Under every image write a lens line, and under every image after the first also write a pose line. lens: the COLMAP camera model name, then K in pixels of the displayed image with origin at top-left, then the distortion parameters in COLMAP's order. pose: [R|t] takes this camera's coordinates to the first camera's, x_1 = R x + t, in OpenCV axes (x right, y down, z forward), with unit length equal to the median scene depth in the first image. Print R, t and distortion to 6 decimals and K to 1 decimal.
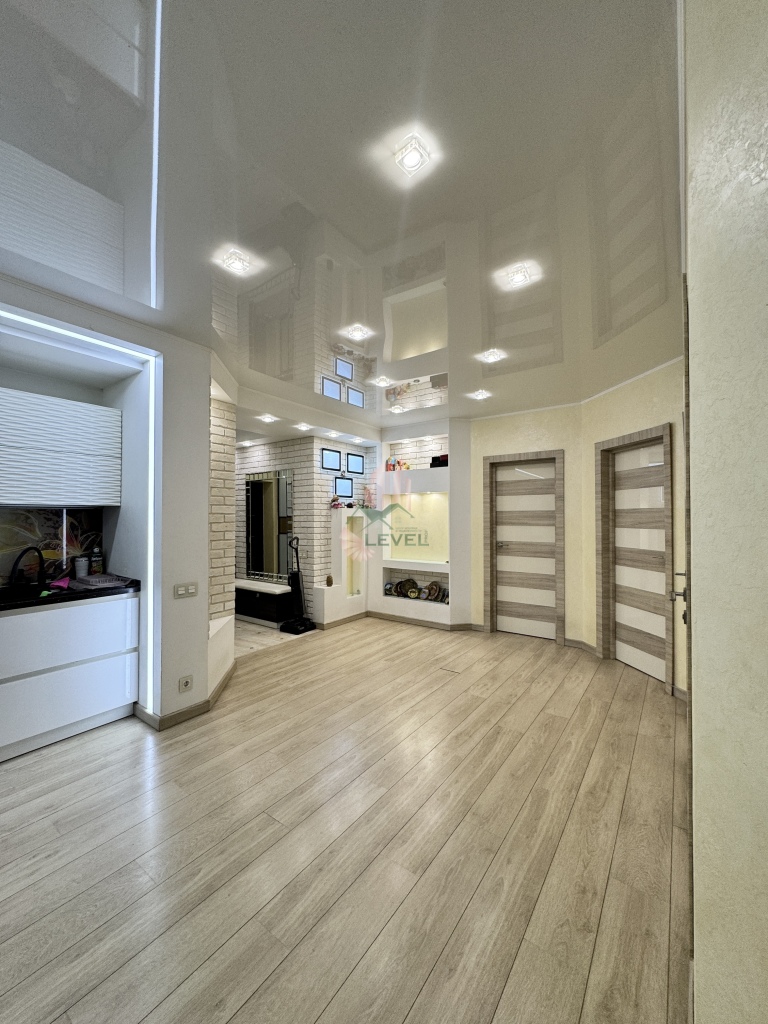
lens RADIAL K [[411.0, 0, 384.0], [0, 411.0, 512.0], [0, 0, 1]] dist [-0.001127, 0.000179]
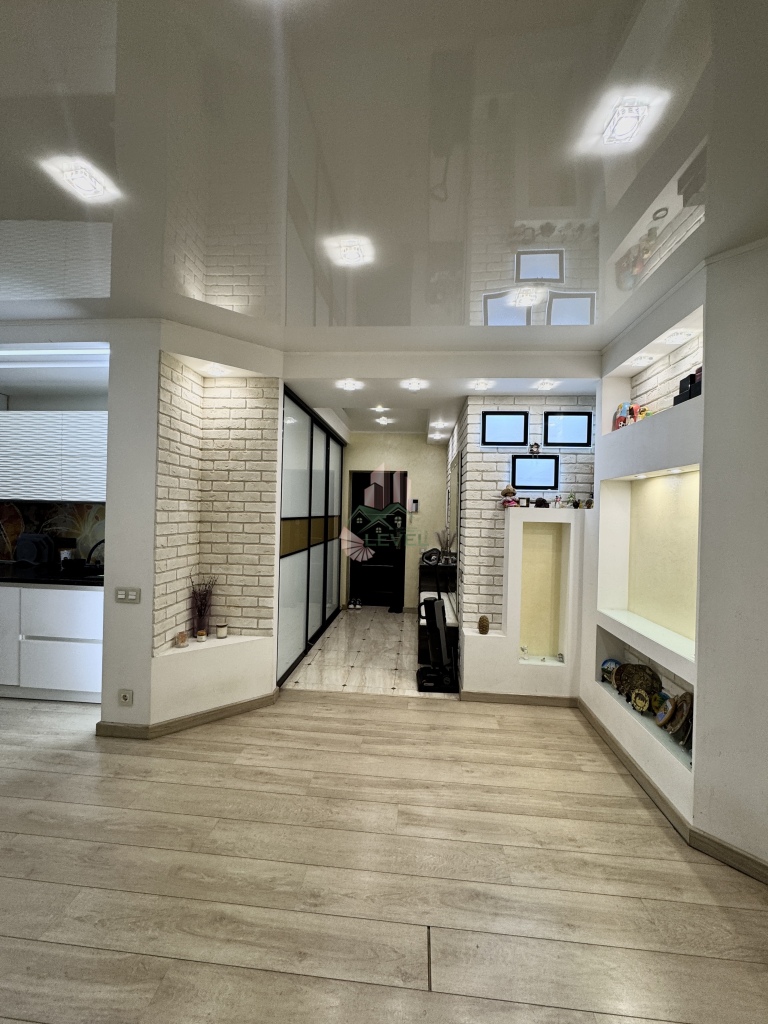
lens RADIAL K [[408.8, 0, 384.0], [0, 408.8, 512.0], [0, 0, 1]] dist [-0.003393, 0.000343]
pose [[0.511644, 0.016416, -0.859041, 0.331806], [-0.014818, 0.999837, 0.010281, -0.006479], [0.859070, 0.007470, 0.511804, 0.584350]]
